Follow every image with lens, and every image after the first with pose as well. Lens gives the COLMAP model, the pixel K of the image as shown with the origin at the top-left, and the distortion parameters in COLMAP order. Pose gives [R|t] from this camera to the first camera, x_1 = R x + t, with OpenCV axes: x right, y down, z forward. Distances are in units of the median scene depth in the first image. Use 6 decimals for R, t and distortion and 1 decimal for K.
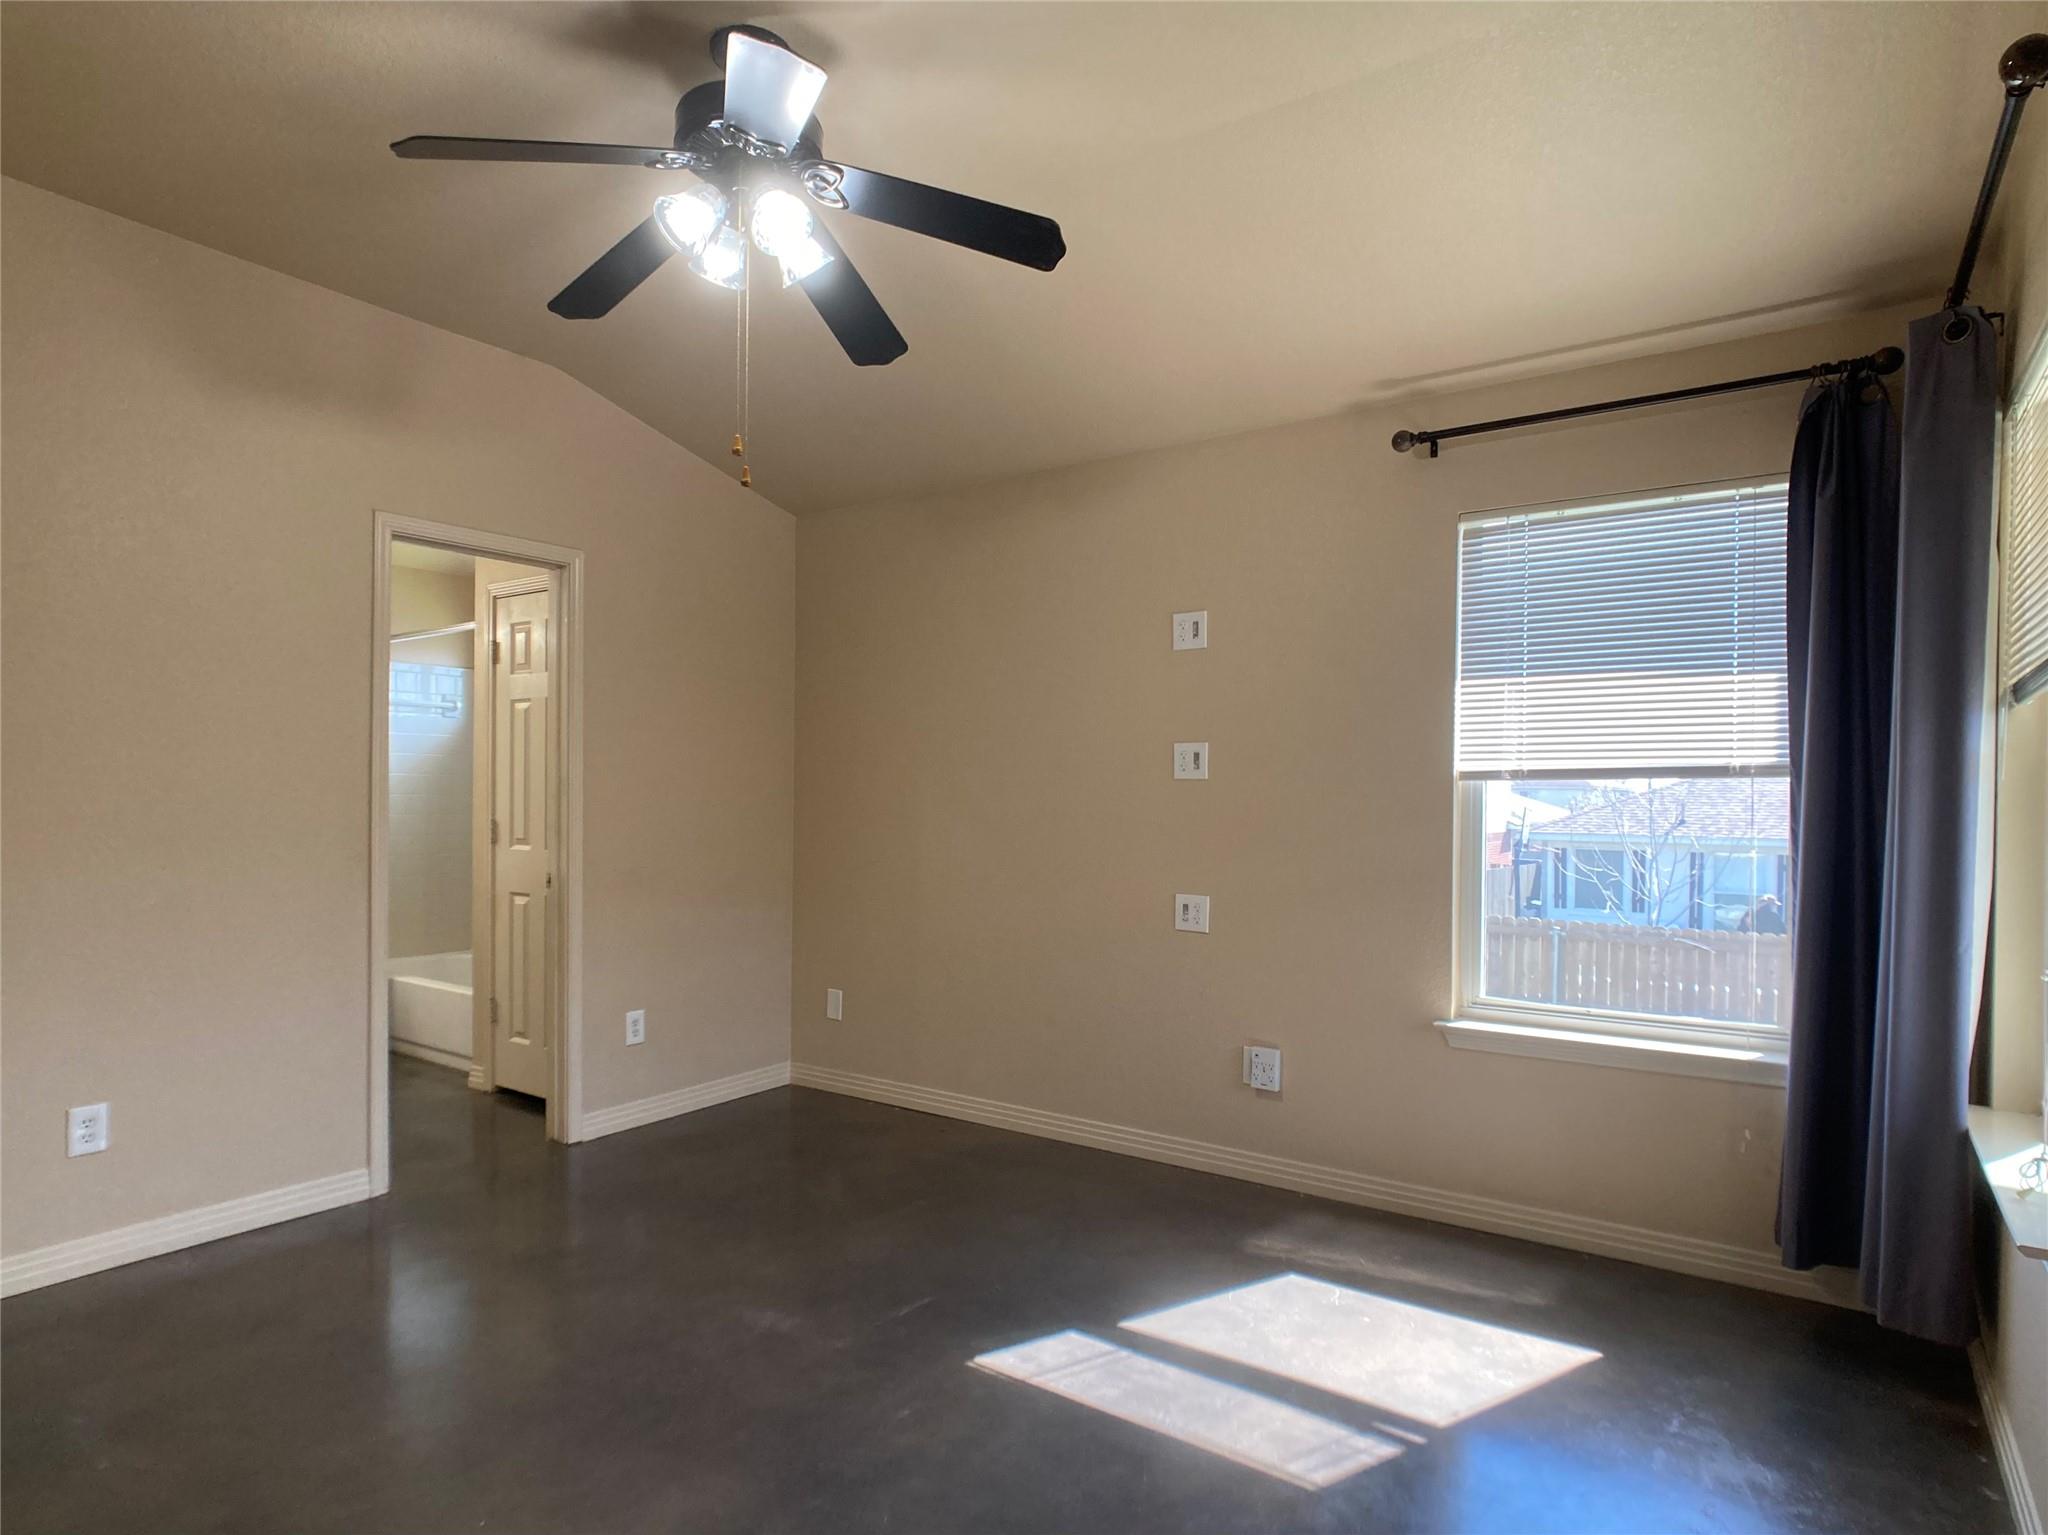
lens RADIAL K [[1135.4, 0, 1021.7], [0, 1135.4, 806.3], [0, 0, 1]] dist [-0.016942, -0.000960]
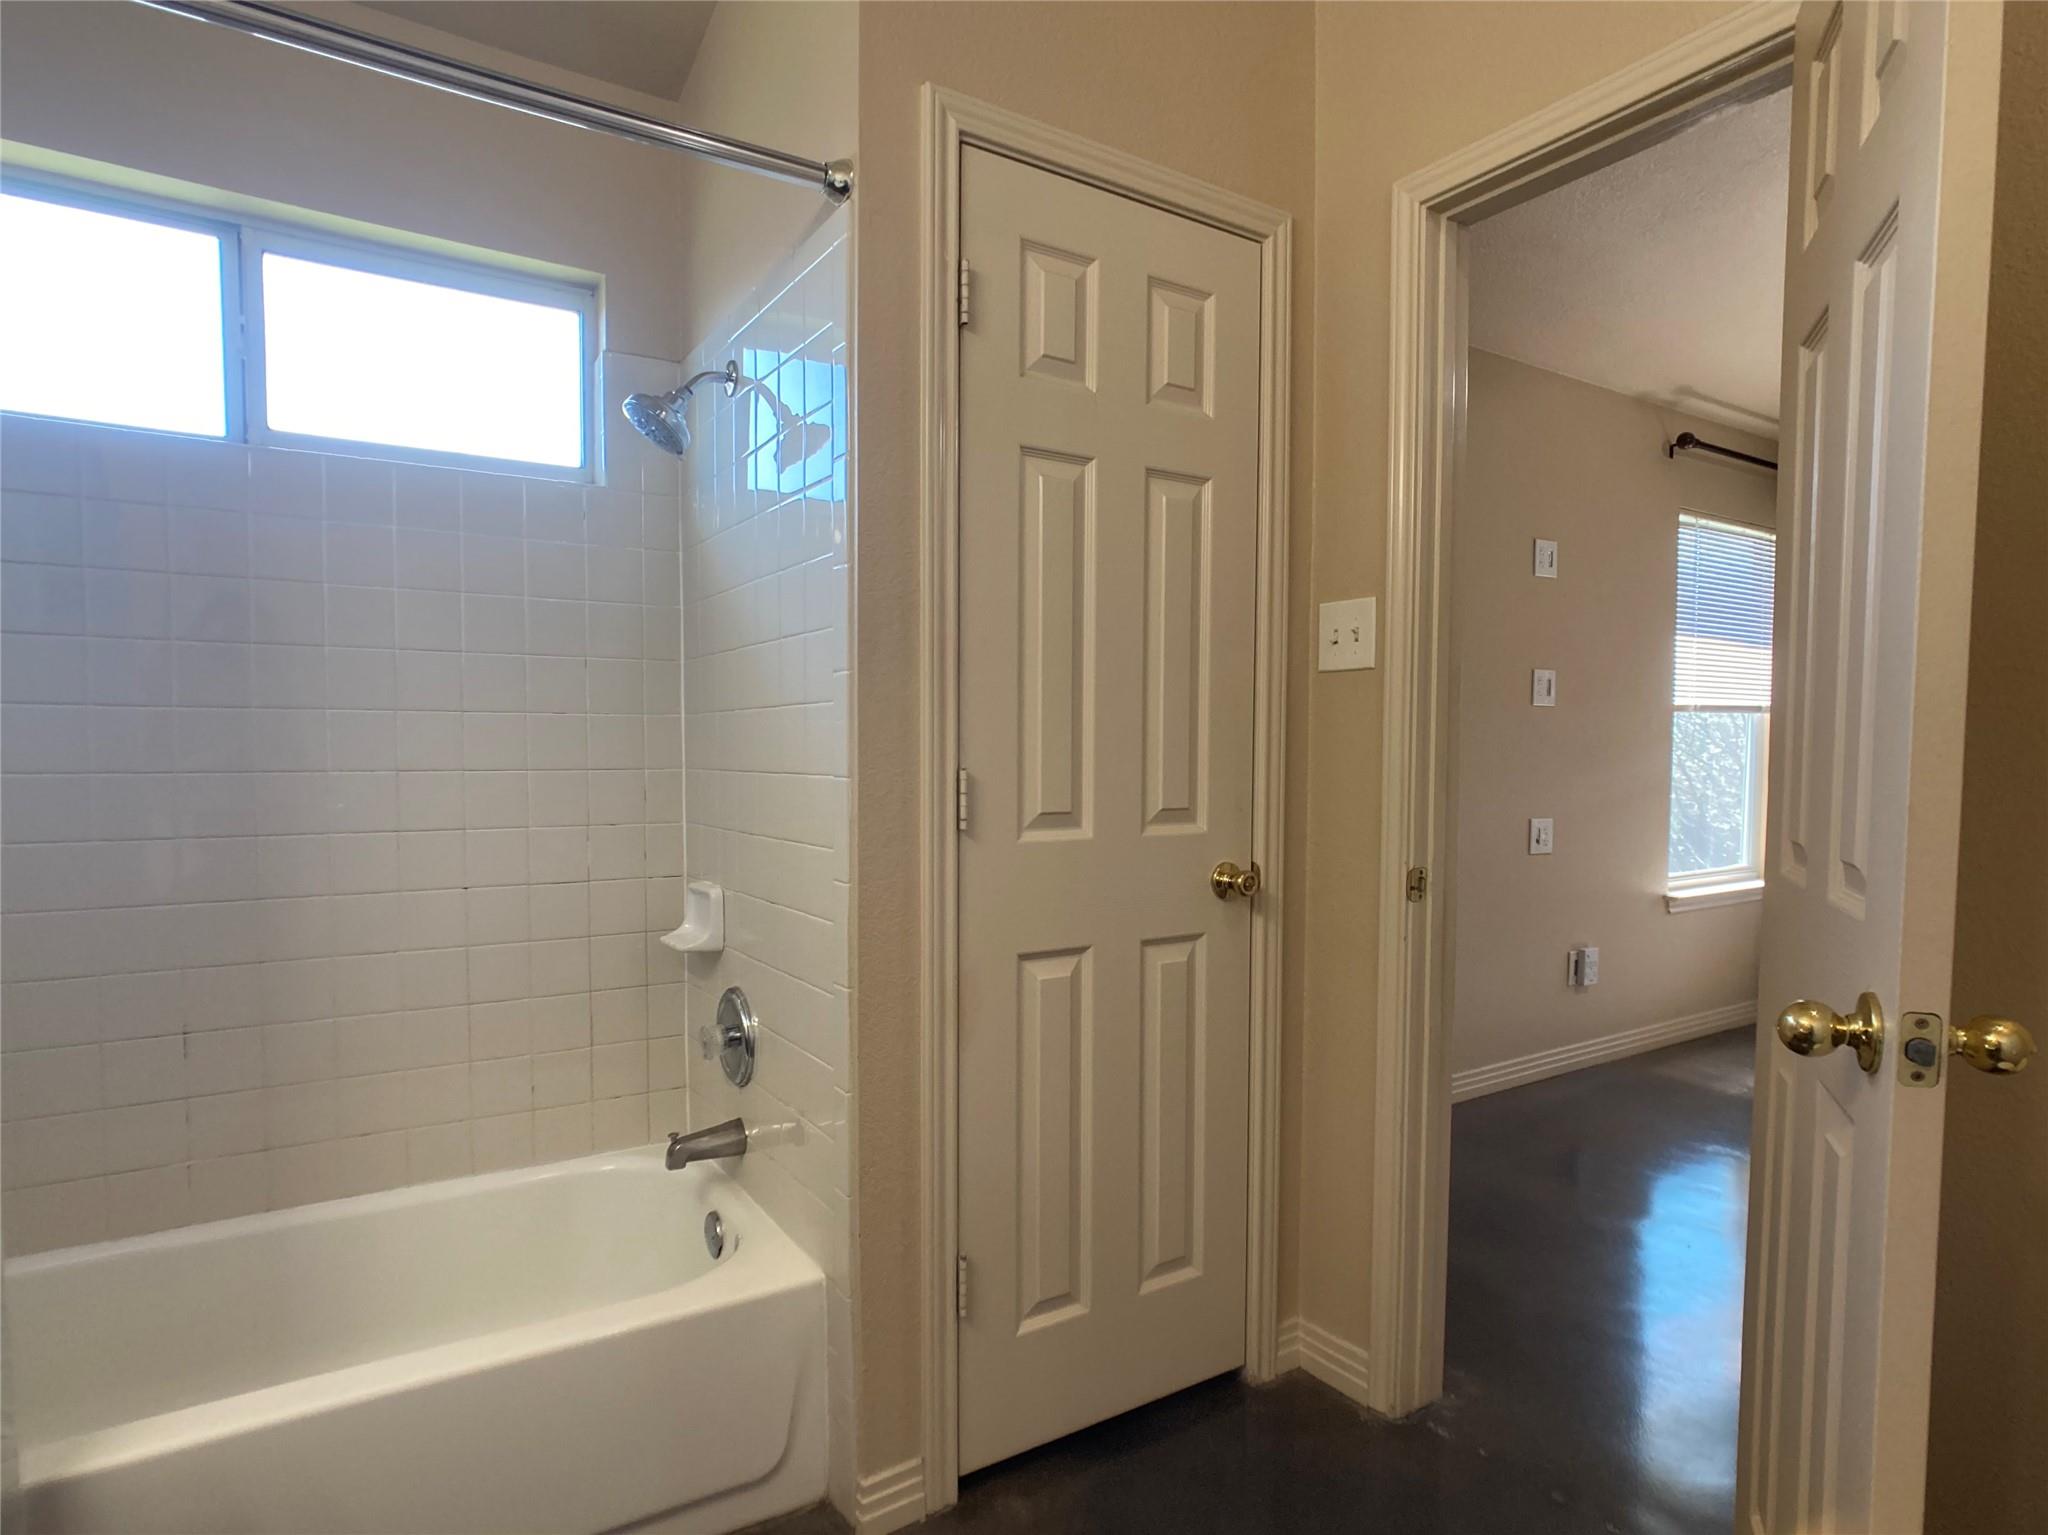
lens RADIAL K [[1135.4, 0, 1021.7], [0, 1135.4, 806.3], [0, 0, 1]] dist [-0.016942, -0.000960]
pose [[0.383930, -0.054828, 0.921733, -1.132733], [0.011226, 0.998439, 0.054715, 0.006405], [-0.923294, -0.010659, 0.383946, 1.206054]]
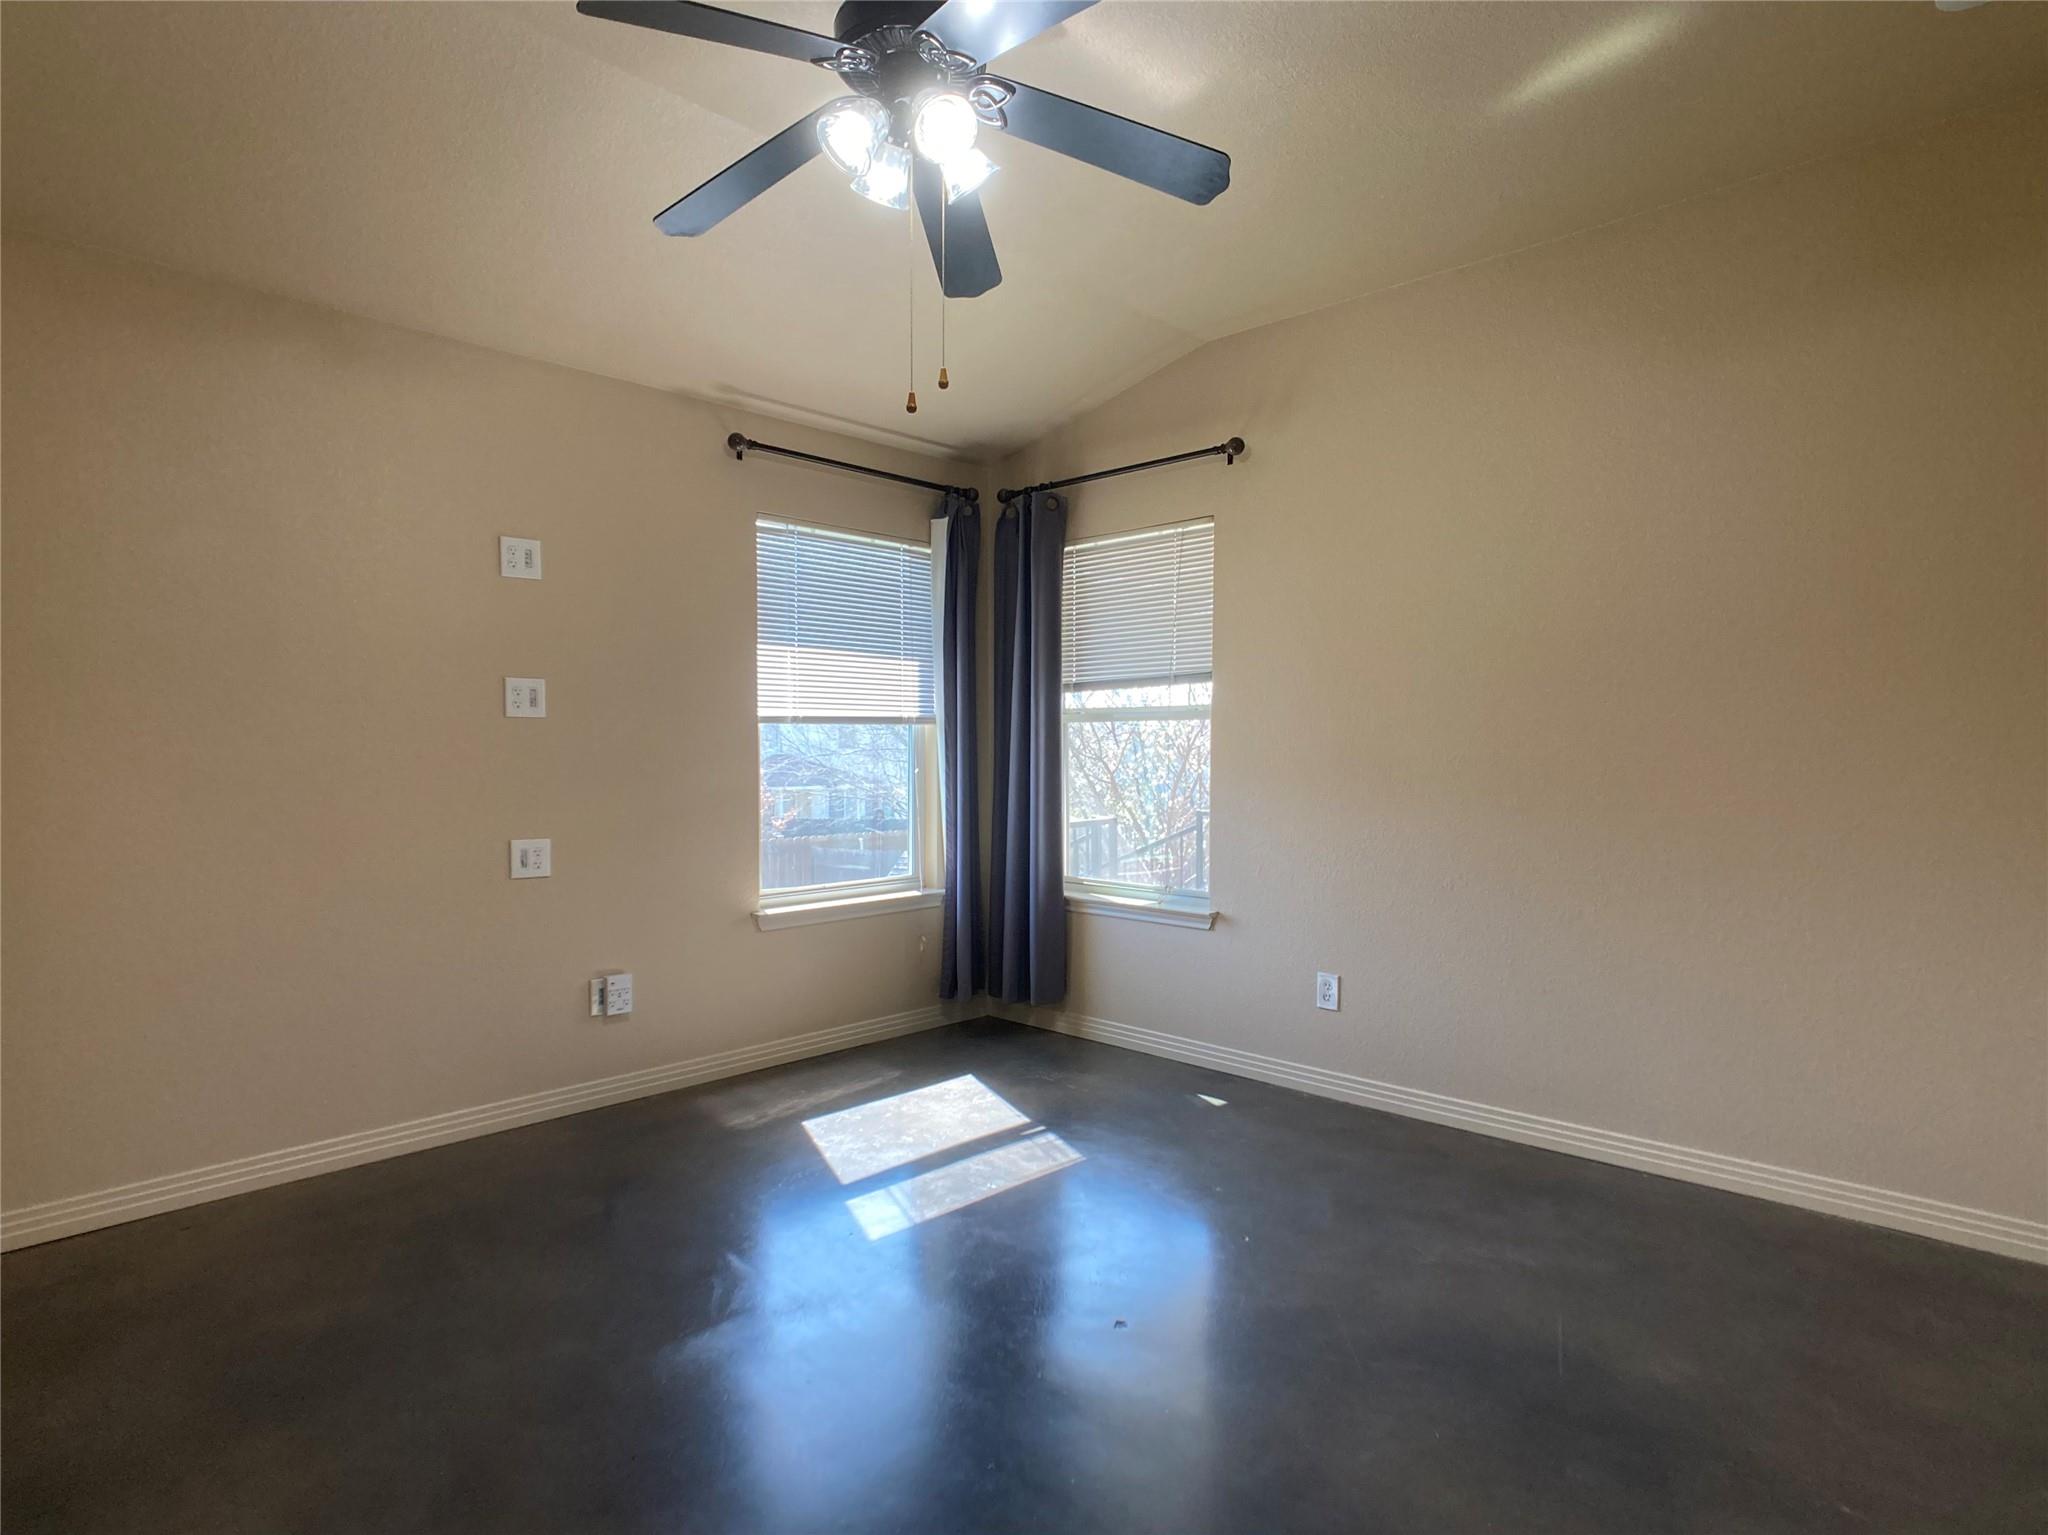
lens RADIAL K [[1117.4, 0, 1023.0], [0, 1117.4, 796.7], [0, 0, 1]] dist [-0.001208, -0.000175]
pose [[0.153602, -0.051467, 0.986792, -0.821286], [0.009209, 0.998674, 0.050654, -0.001261], [-0.988090, 0.001307, 0.153872, 0.517756]]
